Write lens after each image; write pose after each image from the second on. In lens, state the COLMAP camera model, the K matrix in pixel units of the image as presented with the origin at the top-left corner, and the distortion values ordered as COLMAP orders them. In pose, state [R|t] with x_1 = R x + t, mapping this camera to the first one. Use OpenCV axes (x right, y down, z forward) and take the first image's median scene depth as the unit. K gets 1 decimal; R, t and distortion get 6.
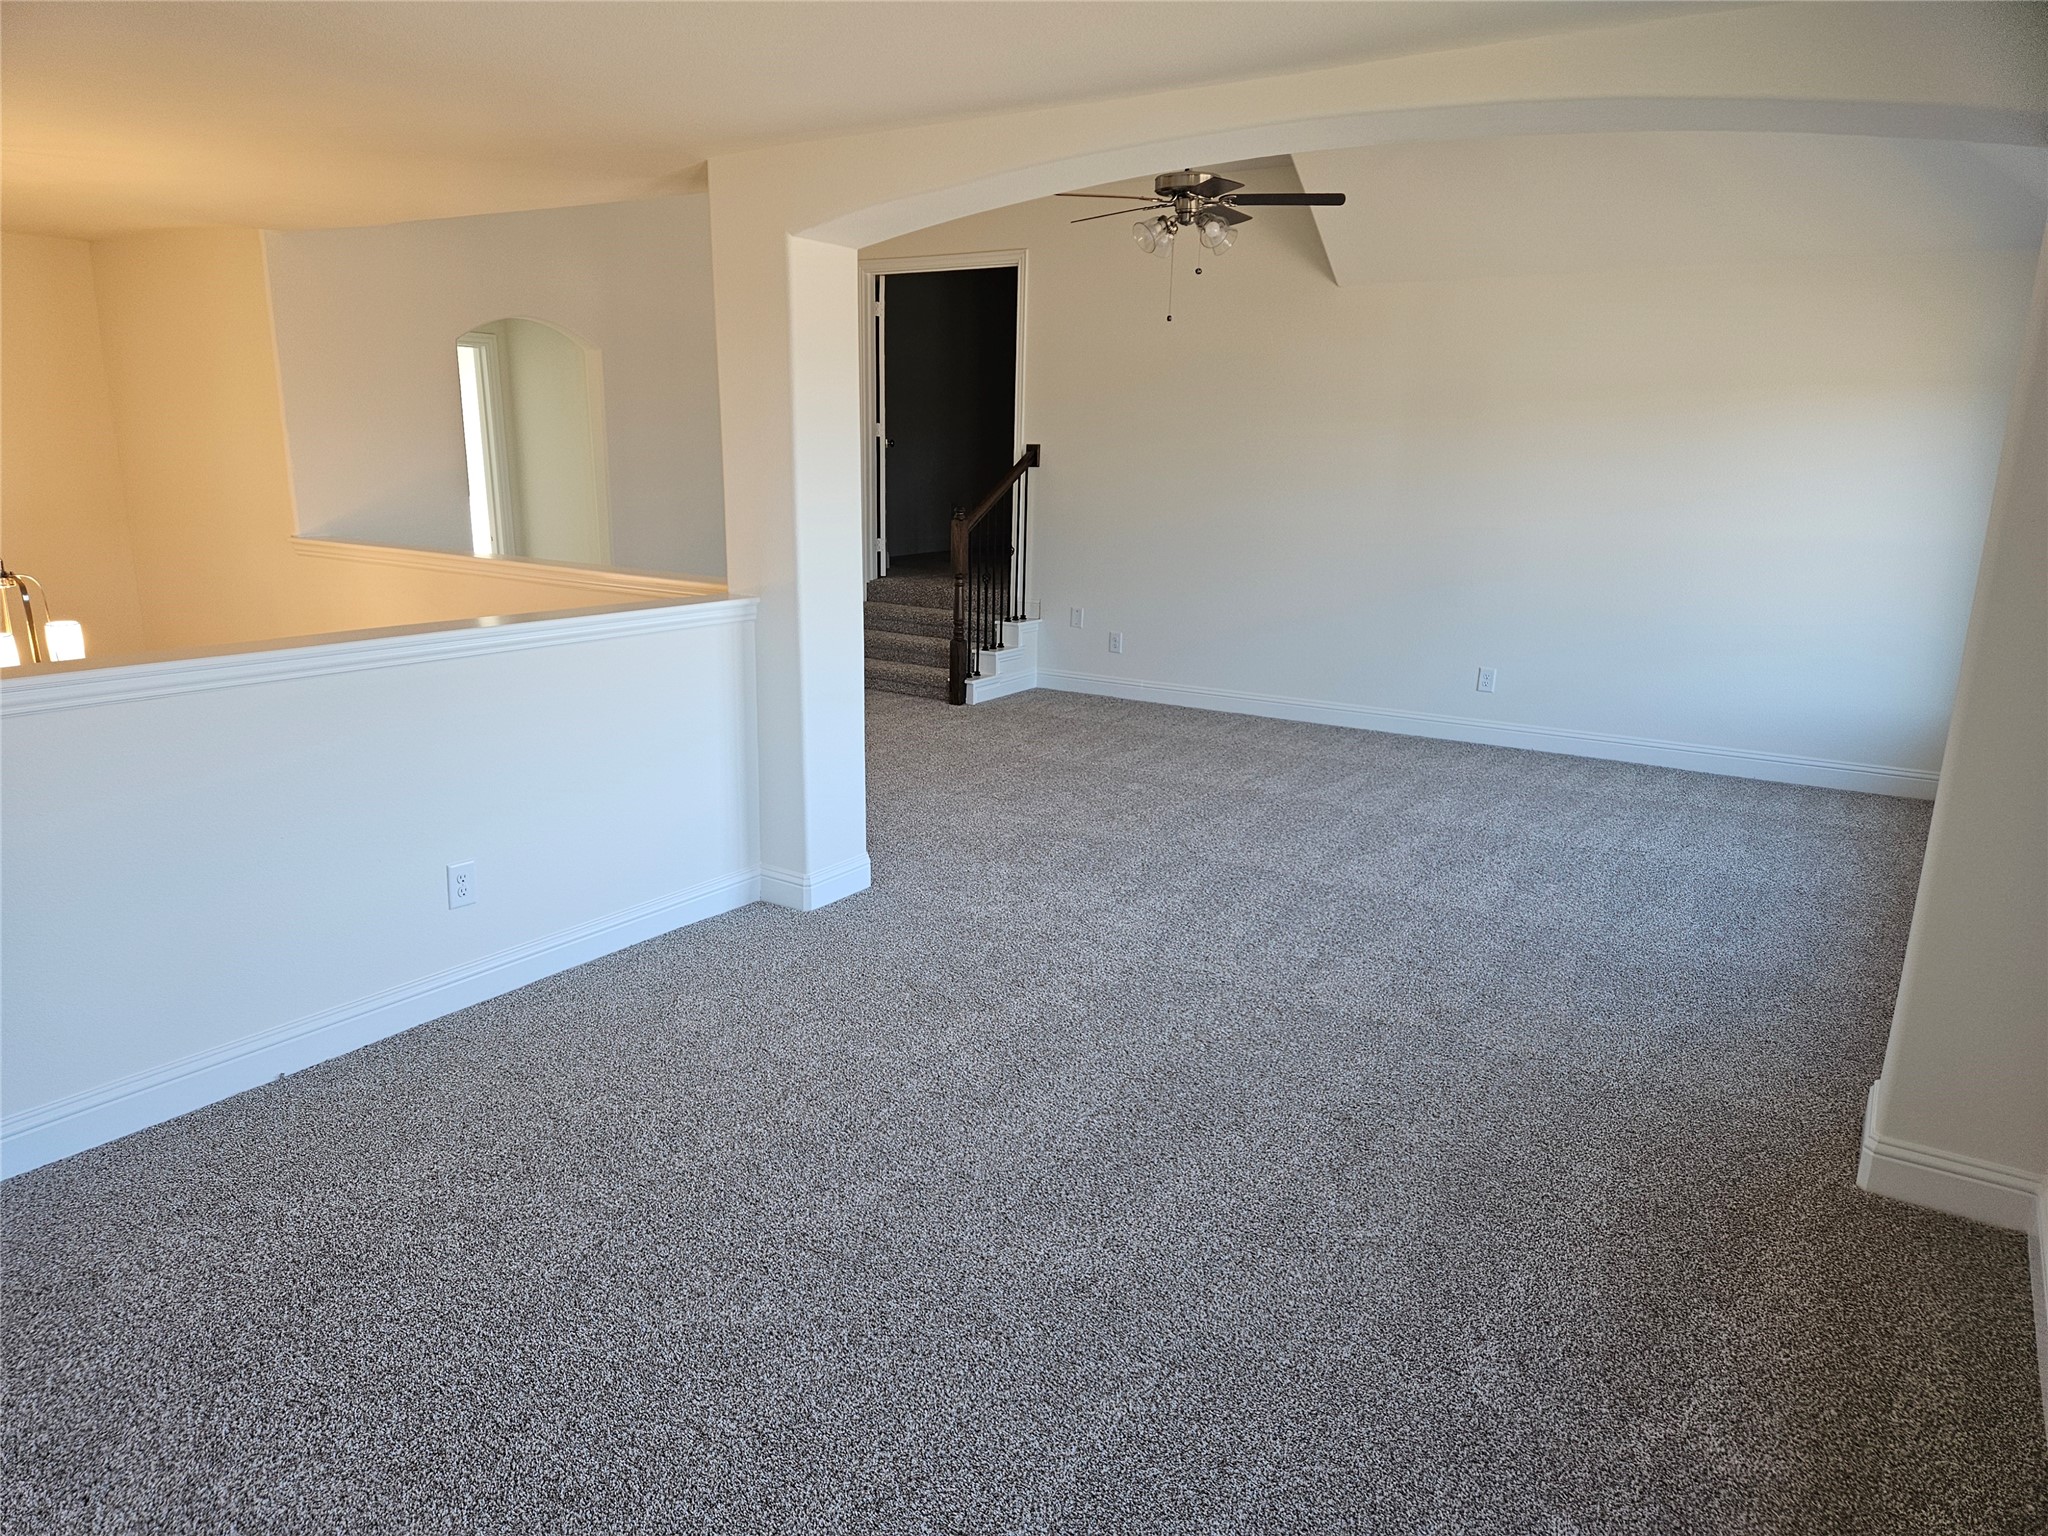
lens RADIAL K [[1382.2, 0, 1013.4], [0, 1382.2, 781.1], [0, 0, 1]] dist [0.059110, -0.039650]
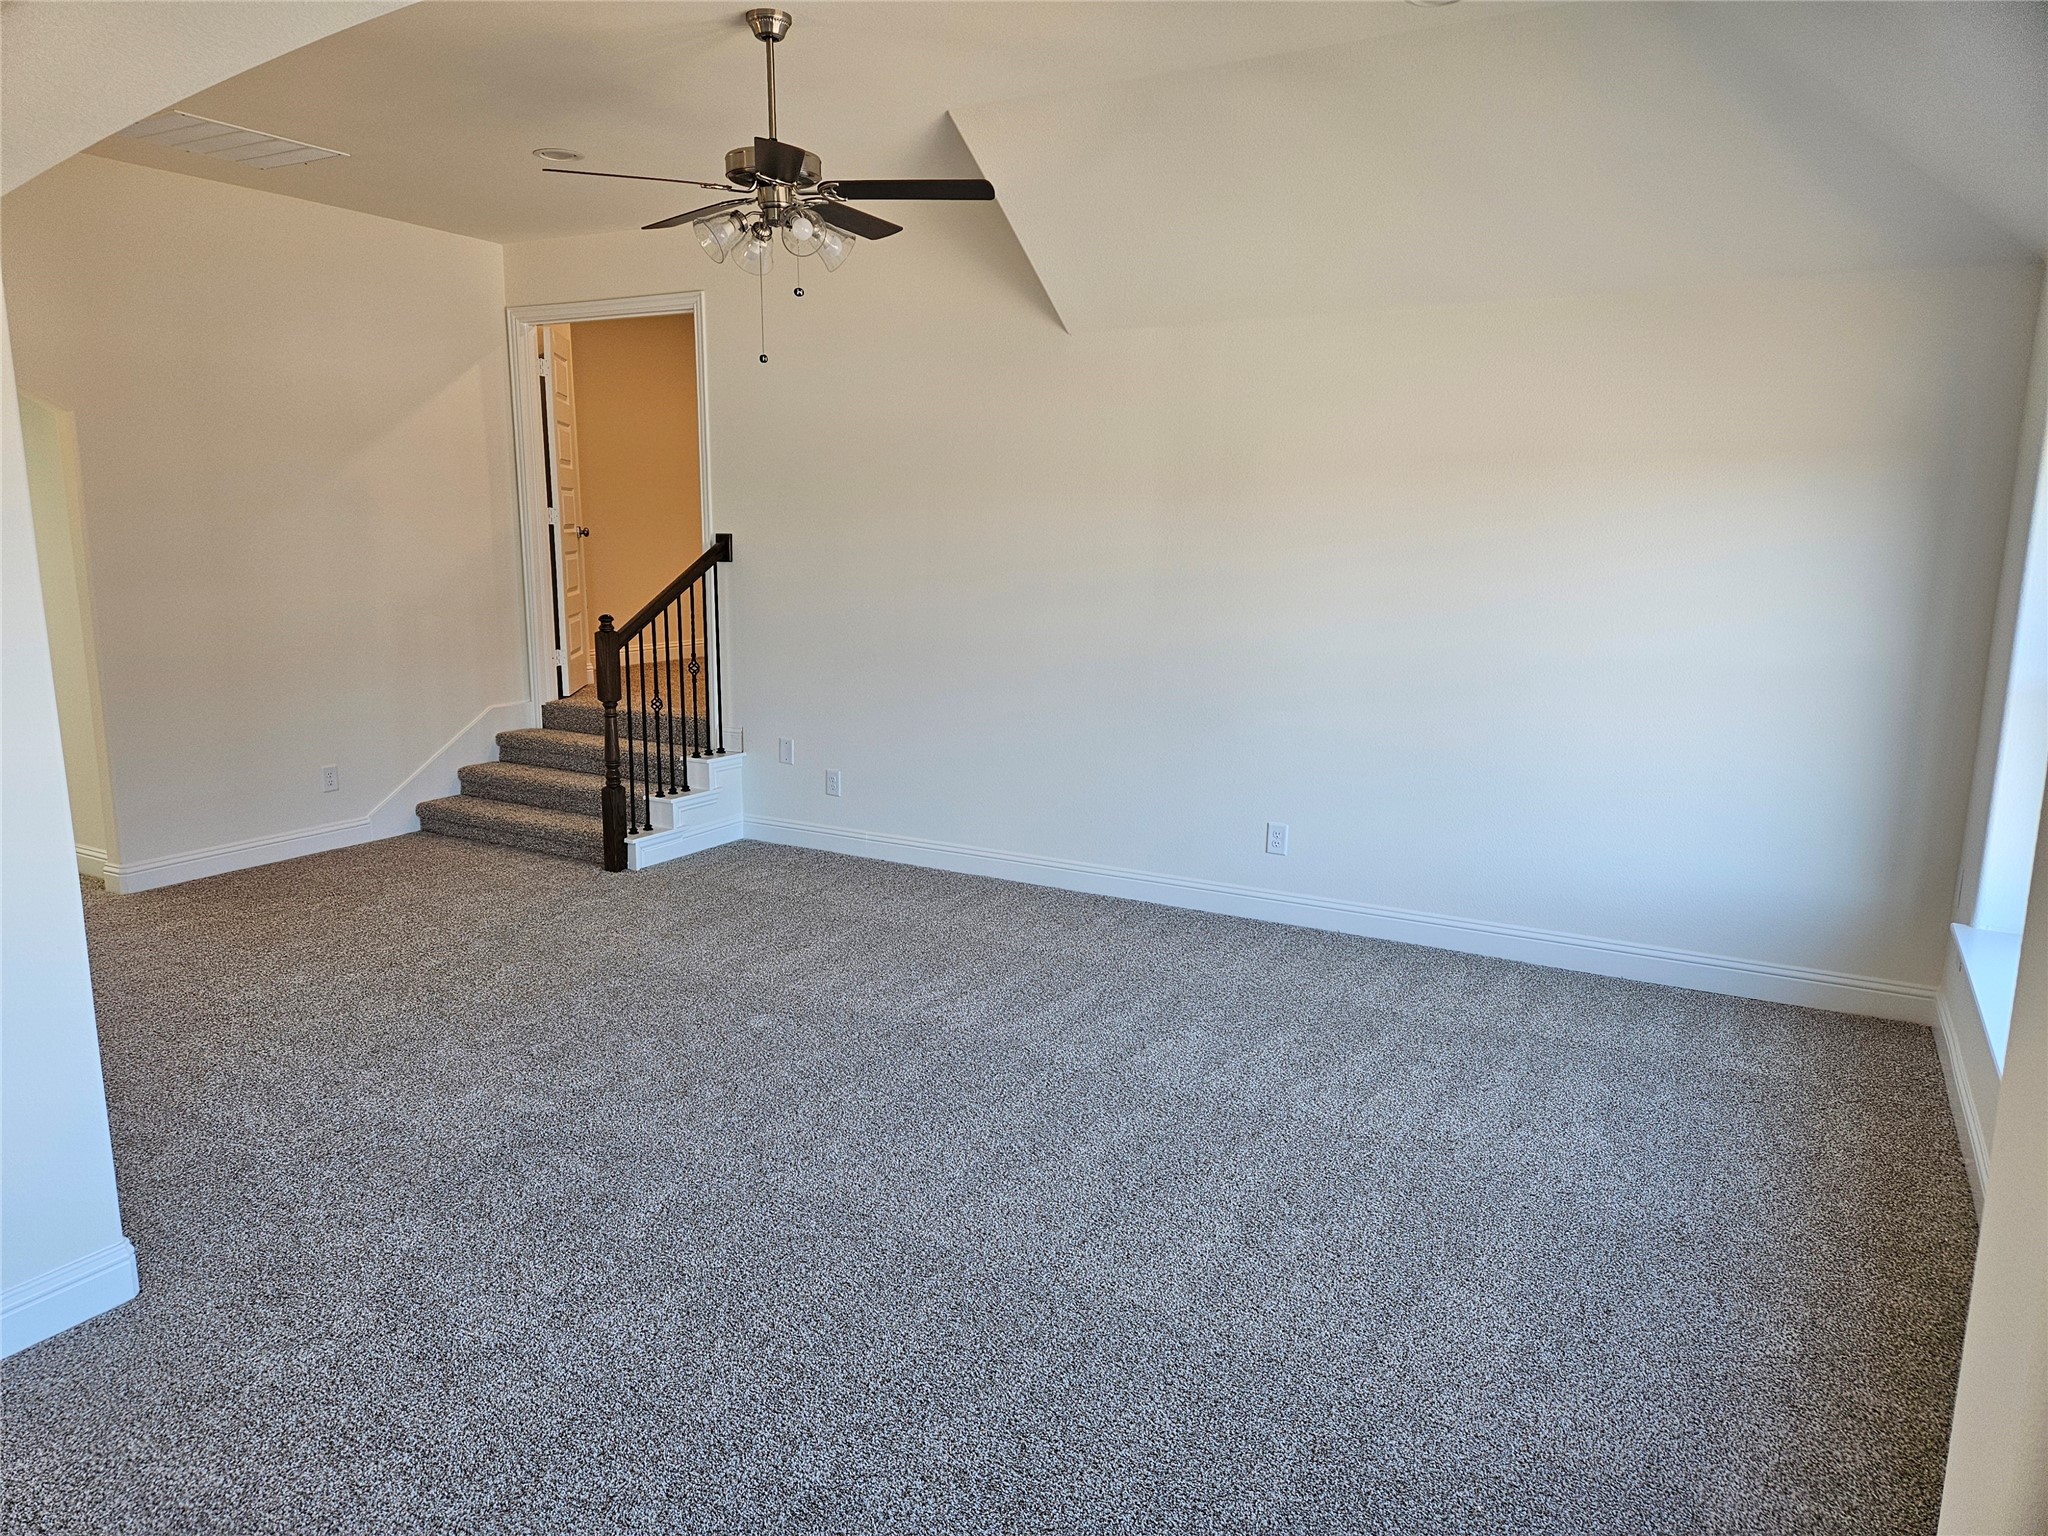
lens RADIAL K [[1382.2, 0, 1026.0], [0, 1382.2, 758.1], [0, 0, 1]] dist [0.059110, -0.039650]
pose [[0.997809, -0.017480, 0.063803, 0.170841], [0.022113, 0.997113, -0.072637, -0.070792], [-0.062349, 0.073889, 0.995316, 0.278140]]
